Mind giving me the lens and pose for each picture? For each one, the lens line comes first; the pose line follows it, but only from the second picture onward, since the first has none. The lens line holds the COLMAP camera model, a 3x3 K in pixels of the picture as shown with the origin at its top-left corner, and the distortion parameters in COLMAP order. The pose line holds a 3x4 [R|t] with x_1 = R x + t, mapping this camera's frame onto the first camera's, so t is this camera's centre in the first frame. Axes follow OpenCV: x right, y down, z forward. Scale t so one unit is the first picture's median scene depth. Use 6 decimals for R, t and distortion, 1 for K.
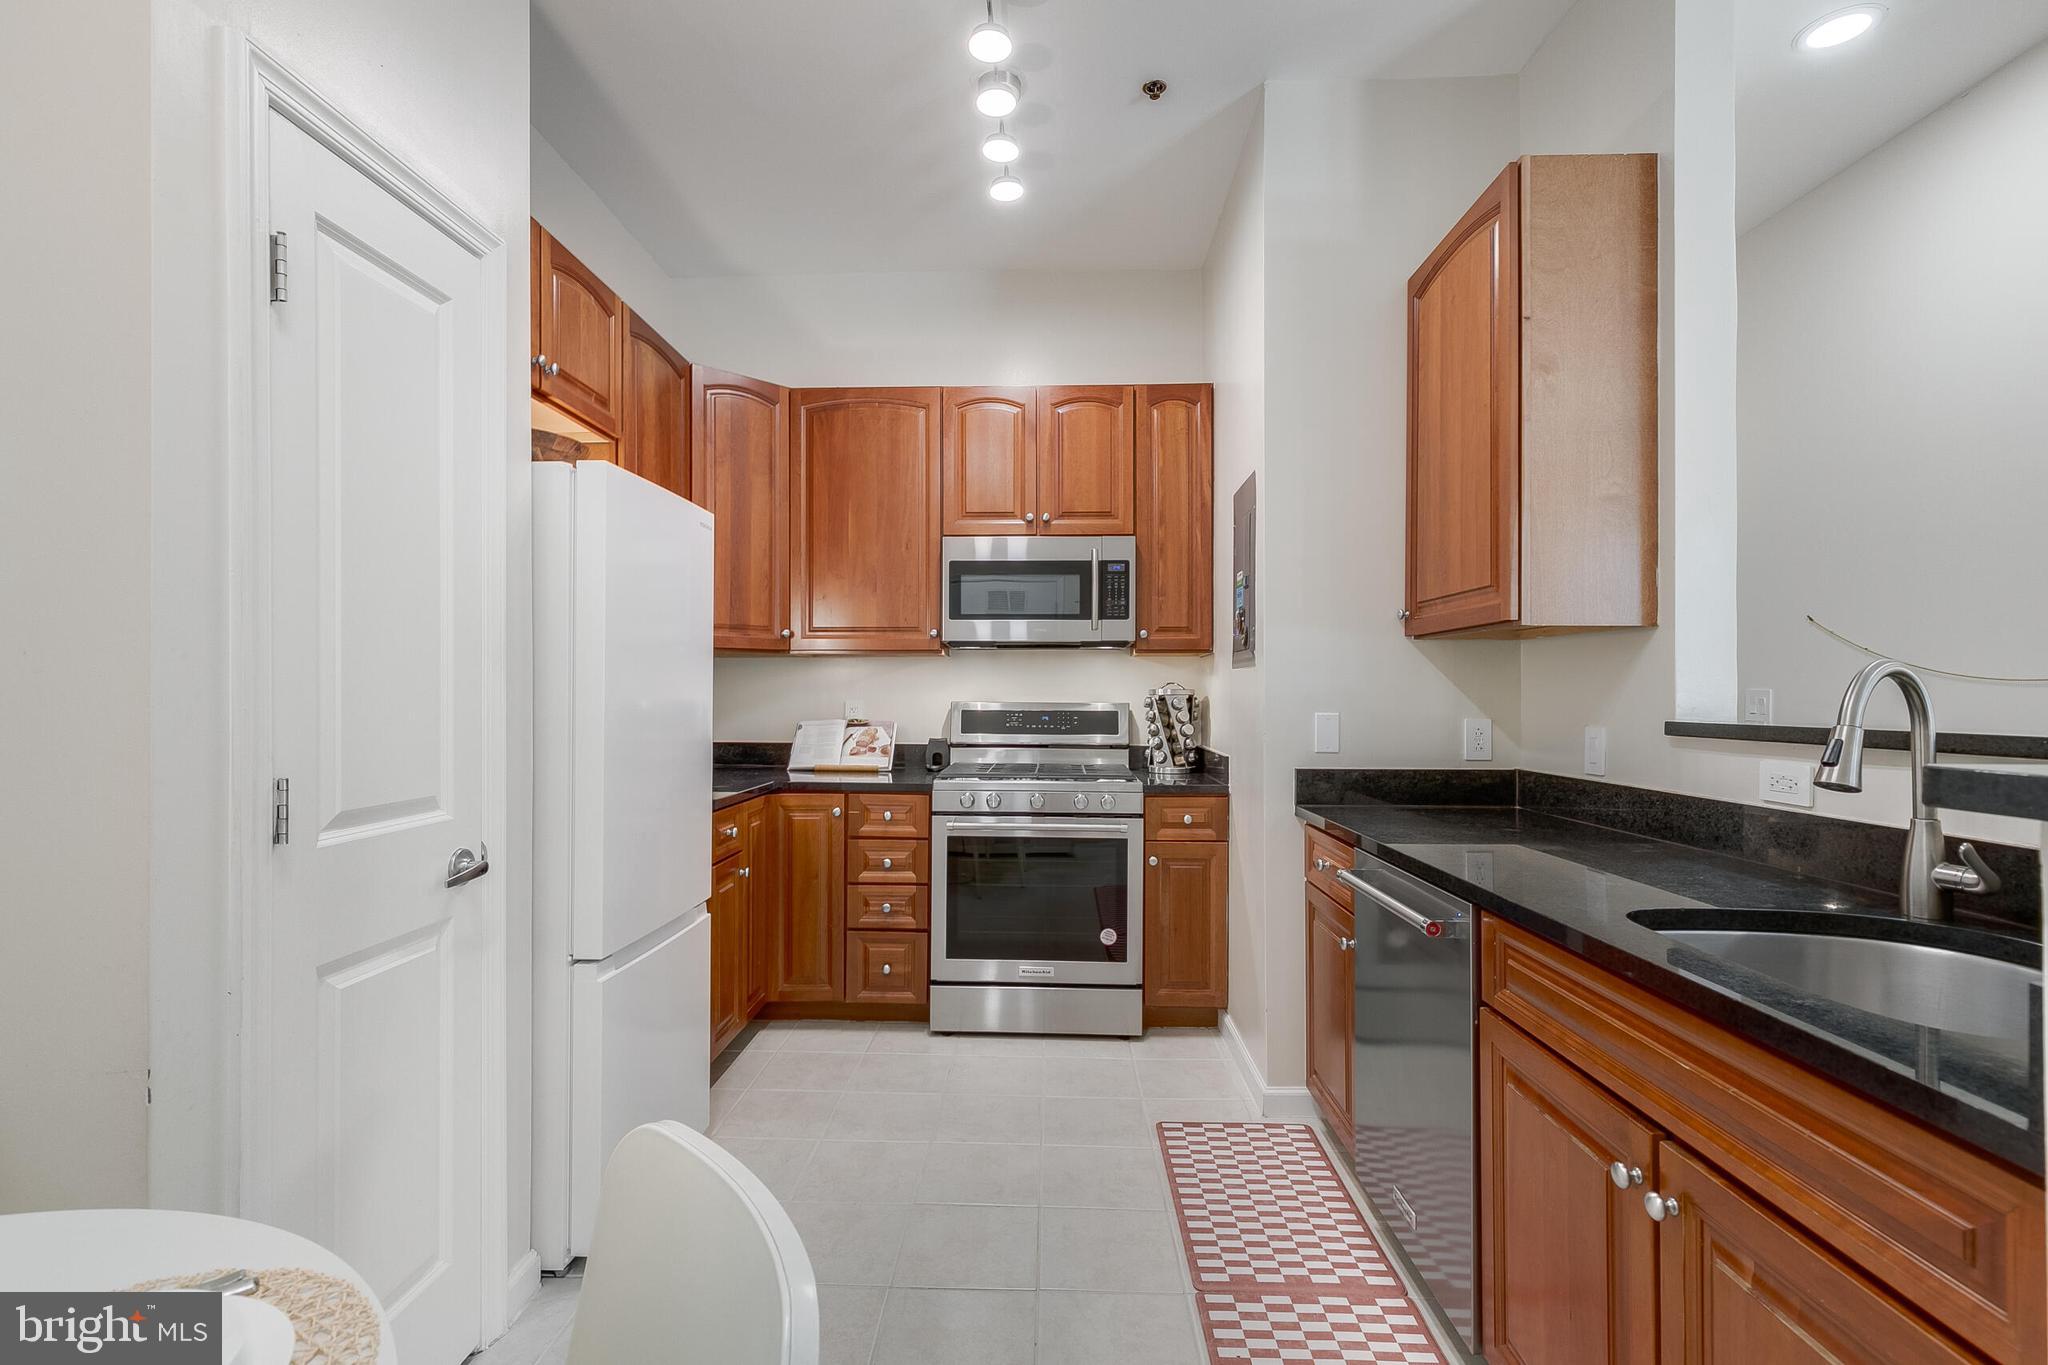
lens RADIAL K [[918.8, 0, 1017.0], [0, 918.8, 685.1], [0, 0, 1]] dist [0.006281, -0.001358]
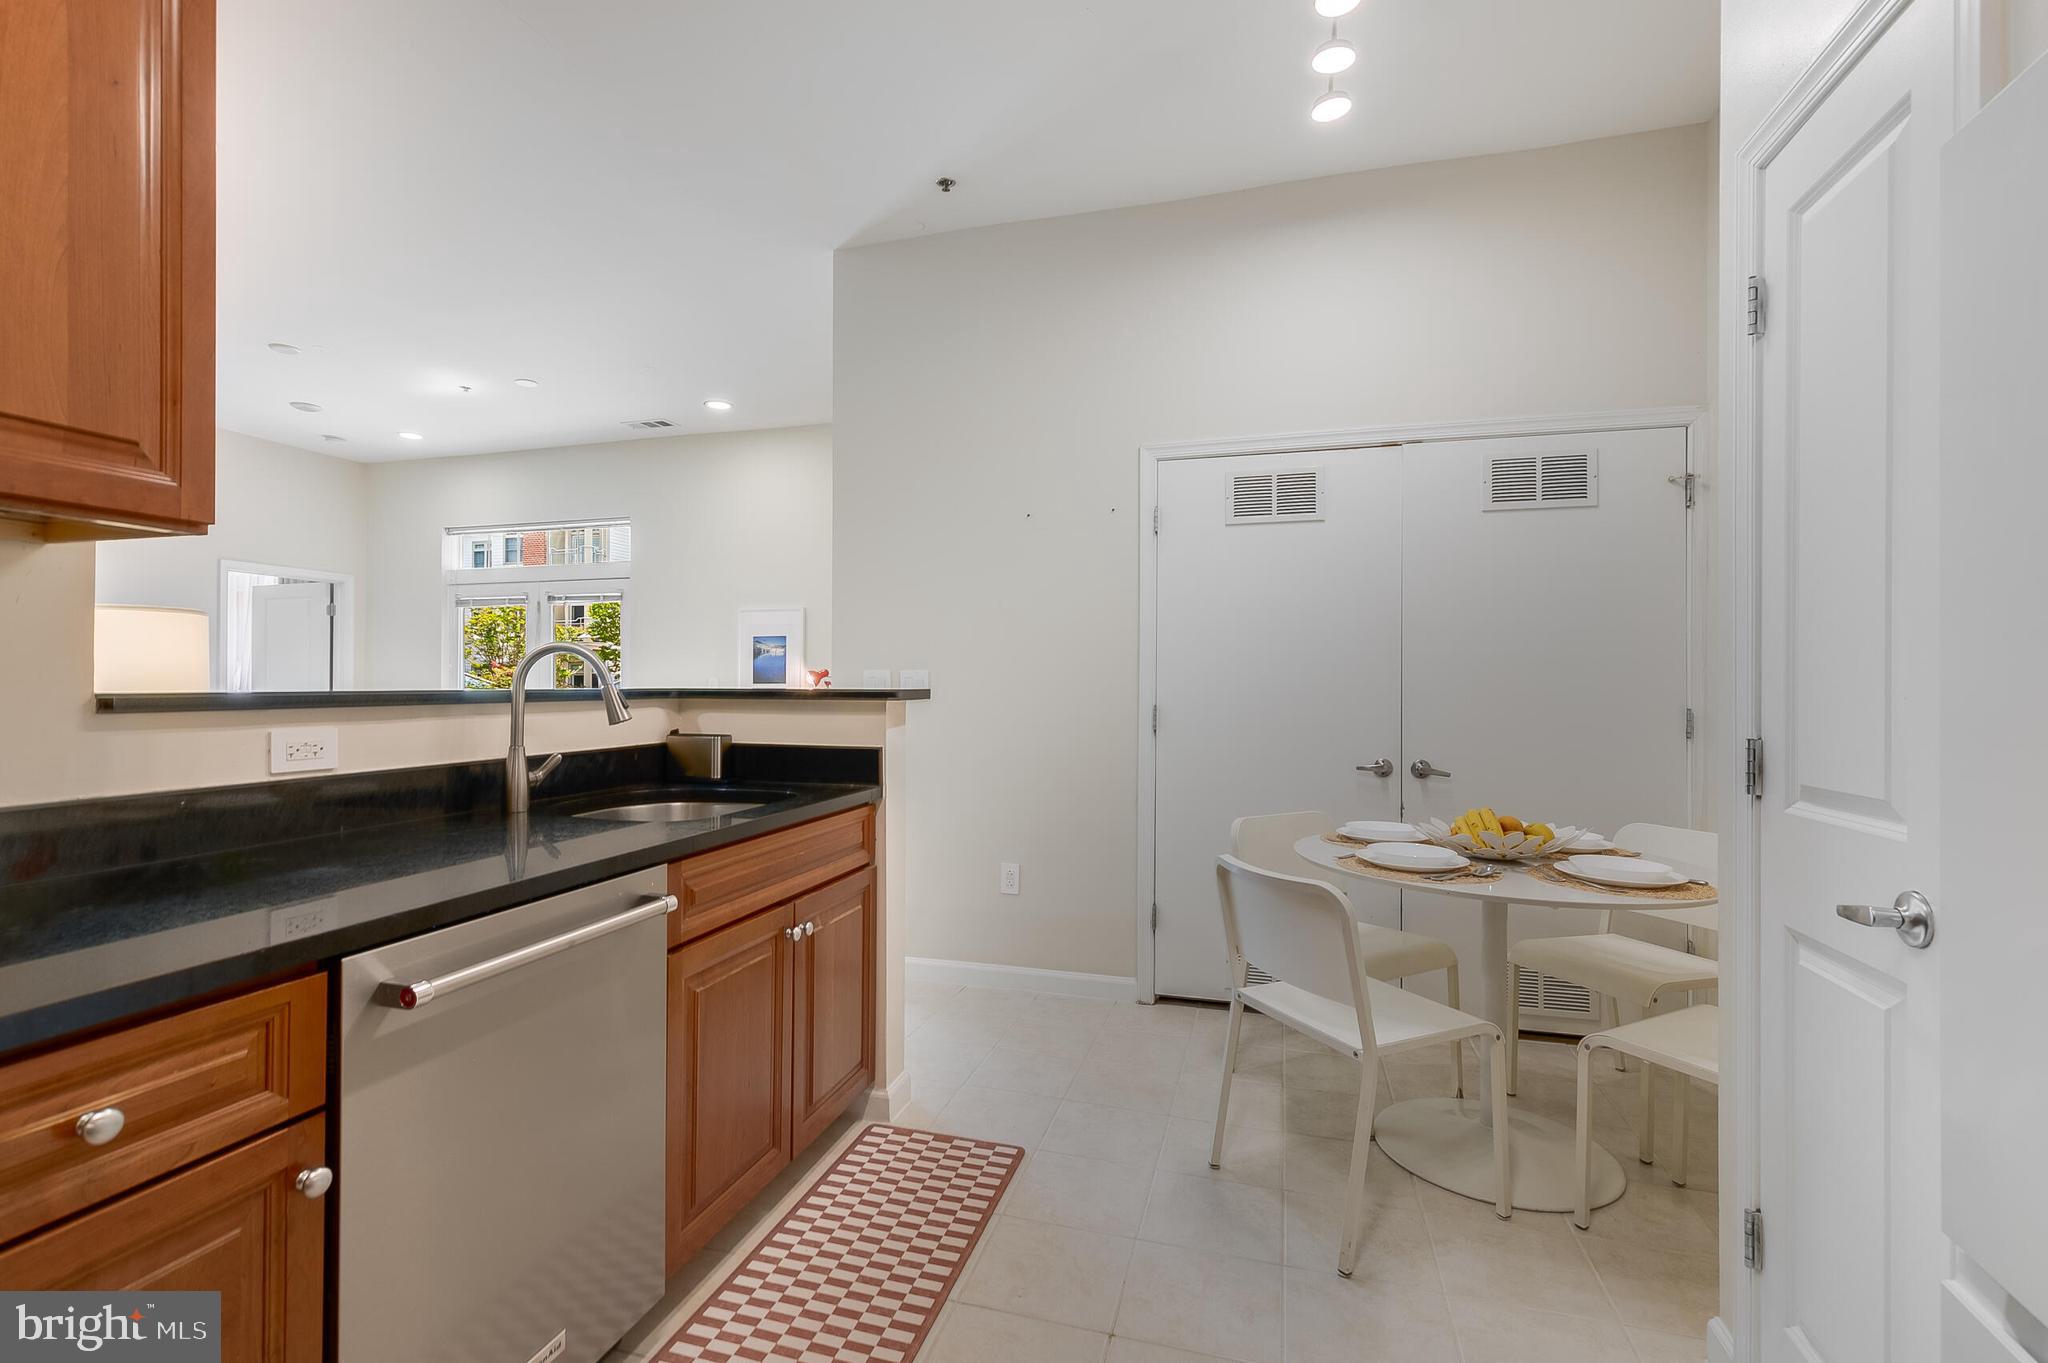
lens RADIAL K [[918.8, 0, 1007.1], [0, 918.8, 681.0], [0, 0, 1]] dist [0.006281, -0.001358]
pose [[-0.968881, -0.005607, 0.247465, -0.031551], [-0.008394, 0.999913, -0.010212, 0.020249], [-0.247386, -0.011972, -0.968843, 0.874435]]
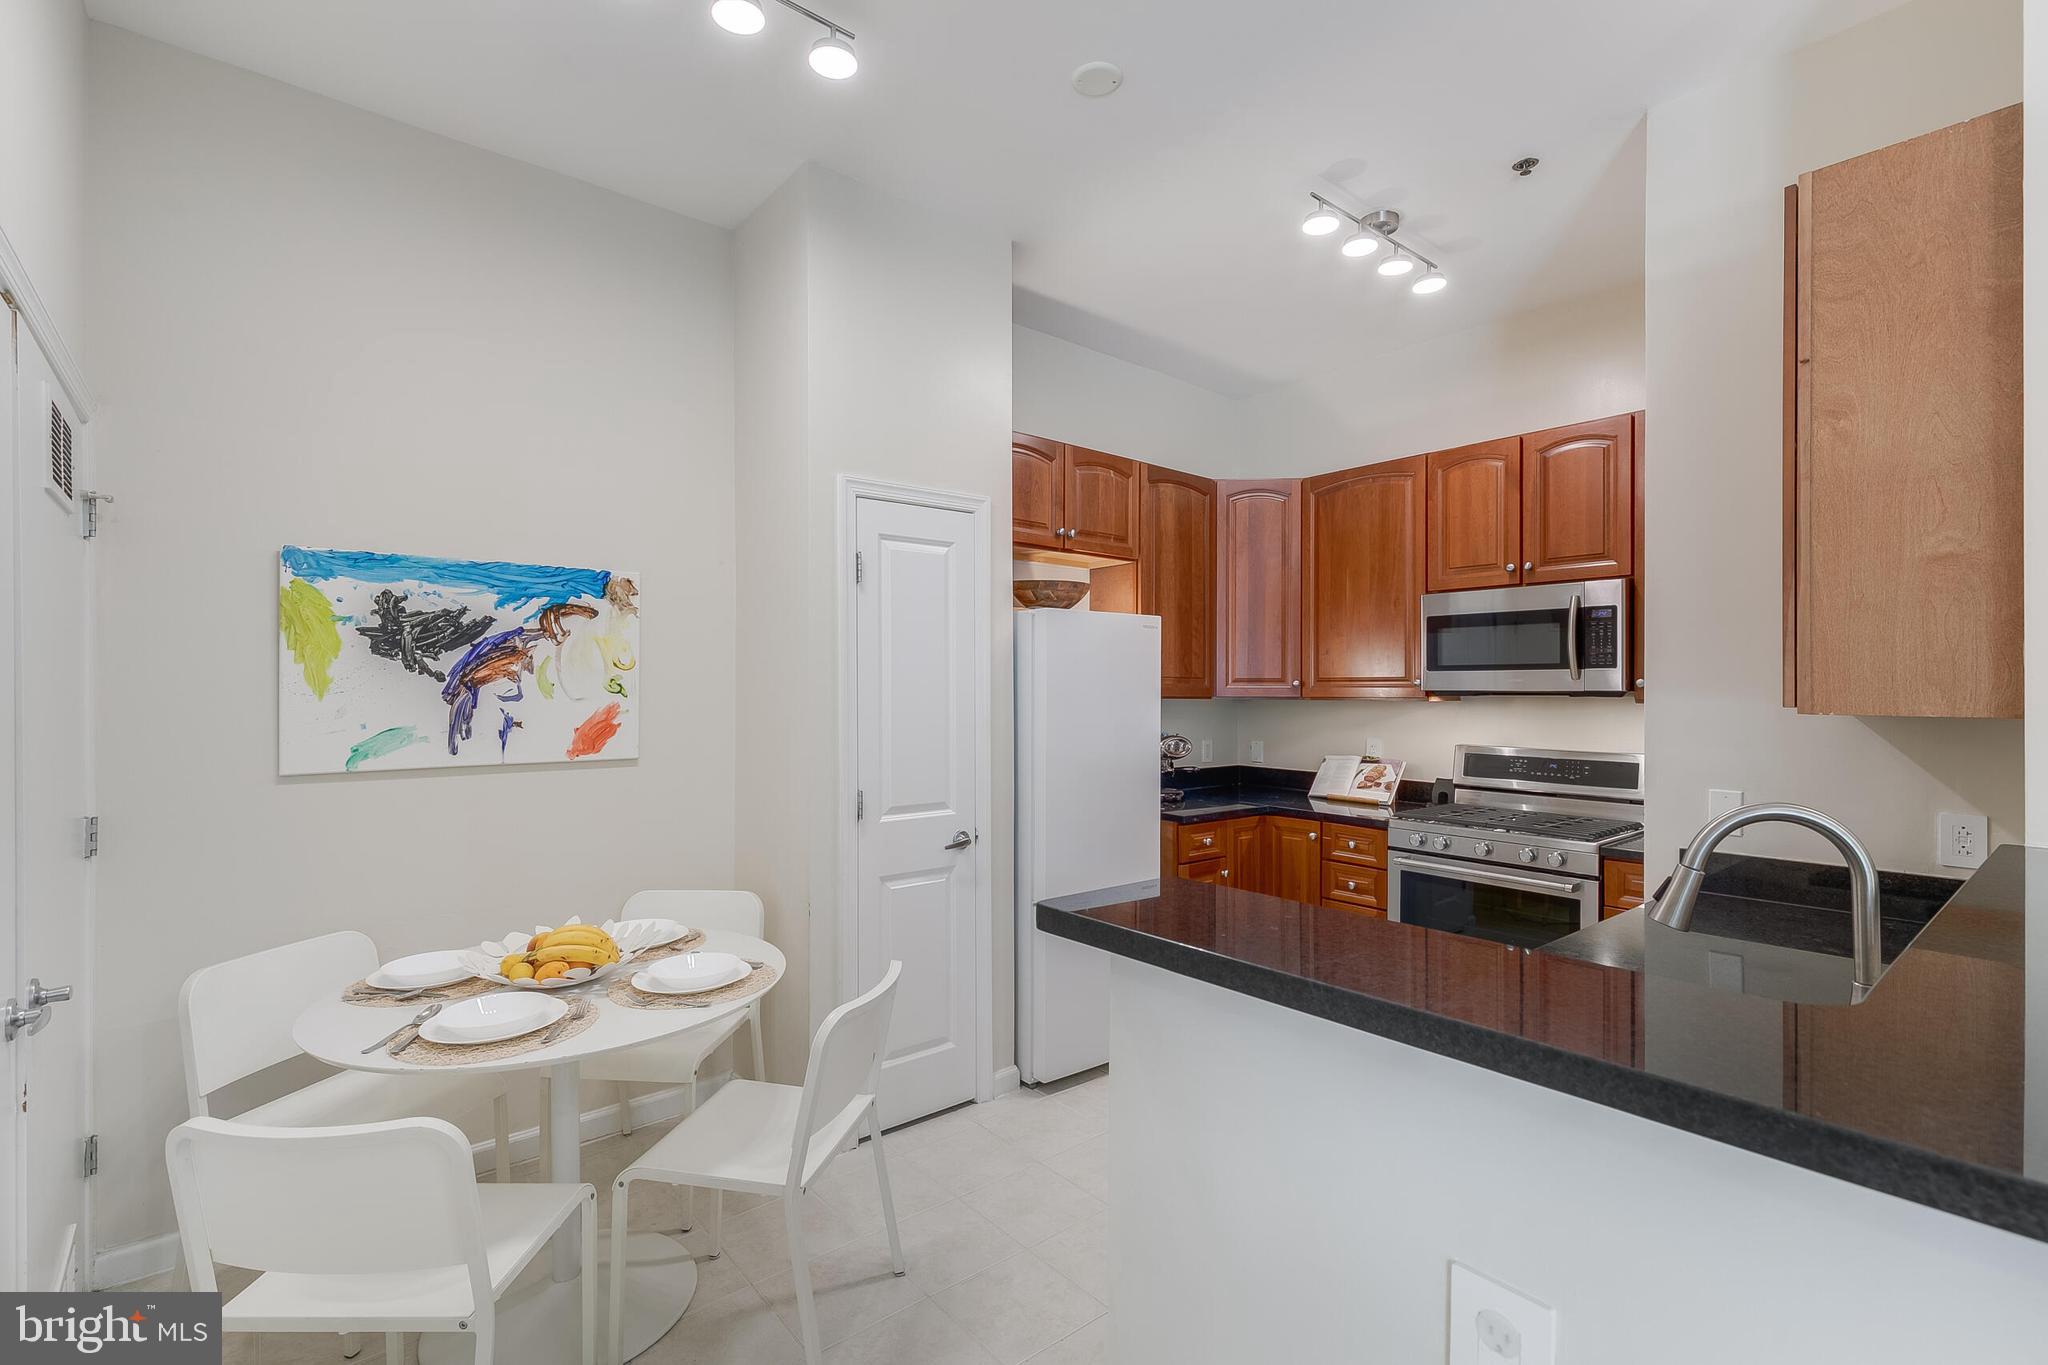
lens RADIAL K [[918.8, 0, 1018.3], [0, 918.8, 684.3], [0, 0, 1]] dist [0.006281, -0.001358]
pose [[0.666038, -0.004265, -0.745905, 0.447251], [0.004352, 0.999989, -0.001831, -0.060140], [0.745905, -0.002026, 0.666050, -0.086094]]
